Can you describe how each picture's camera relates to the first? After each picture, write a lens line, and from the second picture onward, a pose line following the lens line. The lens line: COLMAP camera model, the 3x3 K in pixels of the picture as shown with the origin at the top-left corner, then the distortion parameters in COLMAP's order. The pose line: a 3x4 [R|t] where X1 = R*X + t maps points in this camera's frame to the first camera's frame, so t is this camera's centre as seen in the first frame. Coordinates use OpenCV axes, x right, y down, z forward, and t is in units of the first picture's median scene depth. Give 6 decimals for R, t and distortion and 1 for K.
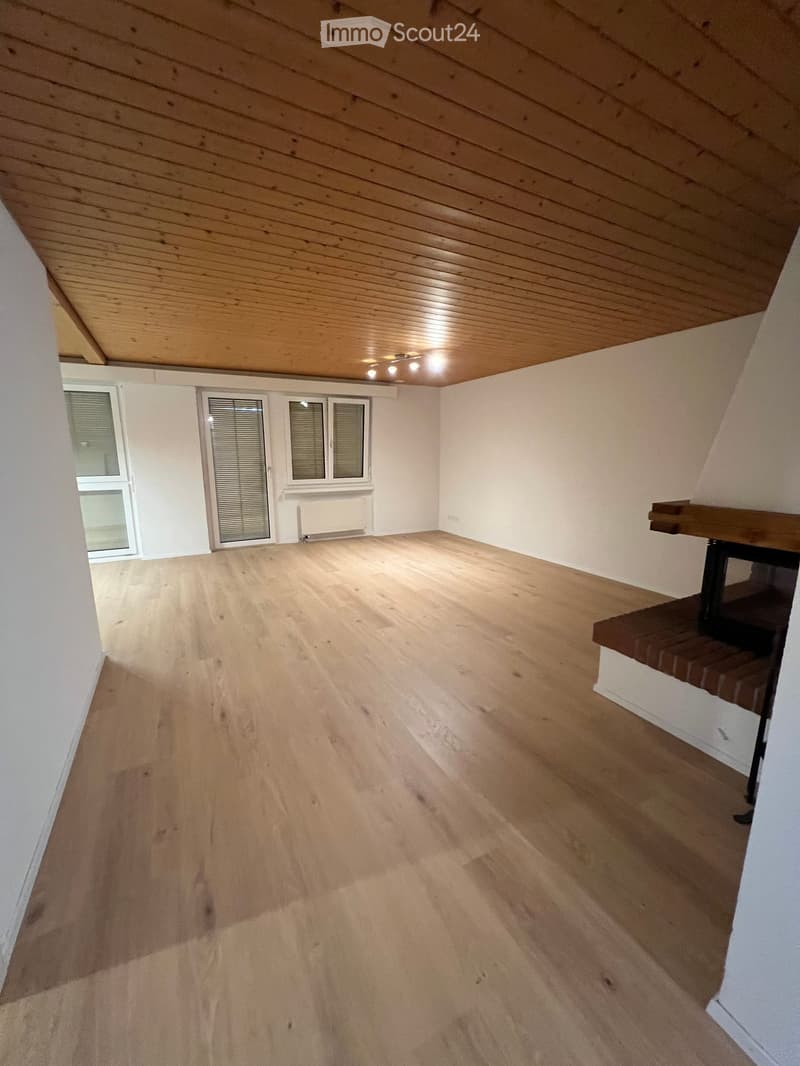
lens RADIAL K [[425.9, 0, 407.5], [0, 425.9, 532.0], [0, 0, 1]] dist [-0.000271, -0.000271]
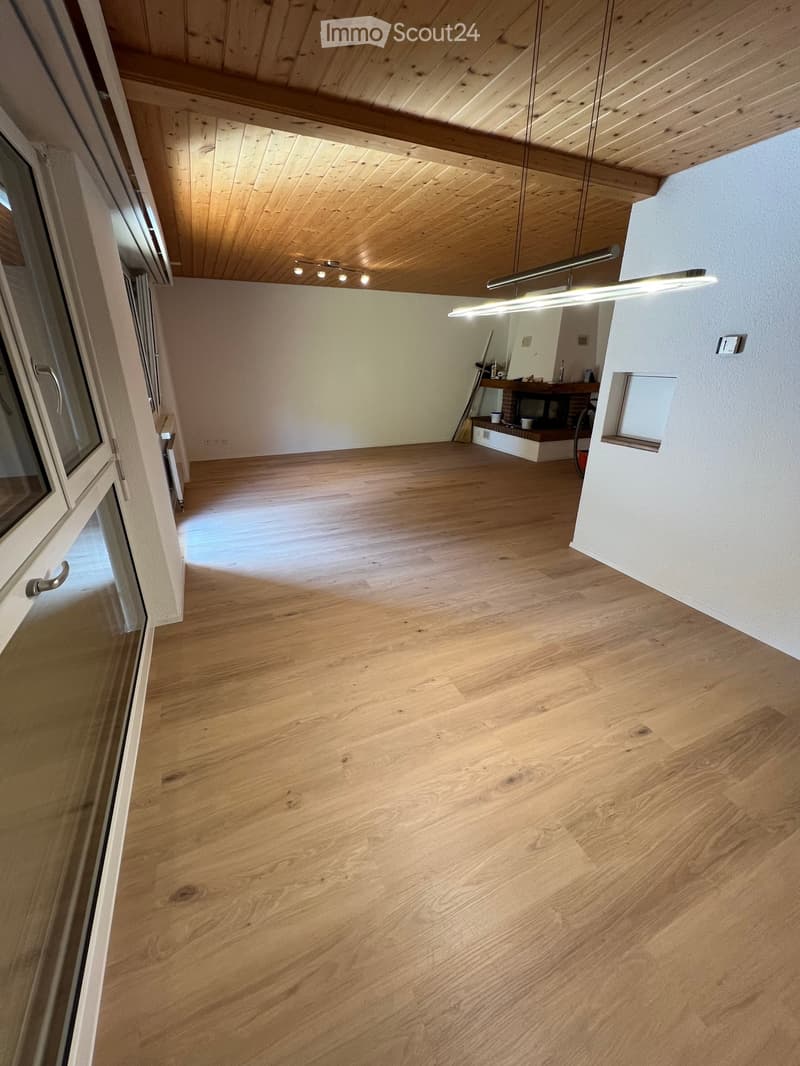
lens RADIAL K [[425.9, 0, 398.5], [0, 425.9, 532.8], [0, 0, 1]] dist [-0.000271, -0.000271]
pose [[0.077046, -0.375464, 0.923629, -1.591609], [0.186398, 0.915474, 0.356600, -0.224726], [-0.979449, 0.144688, 0.140519, 1.124850]]
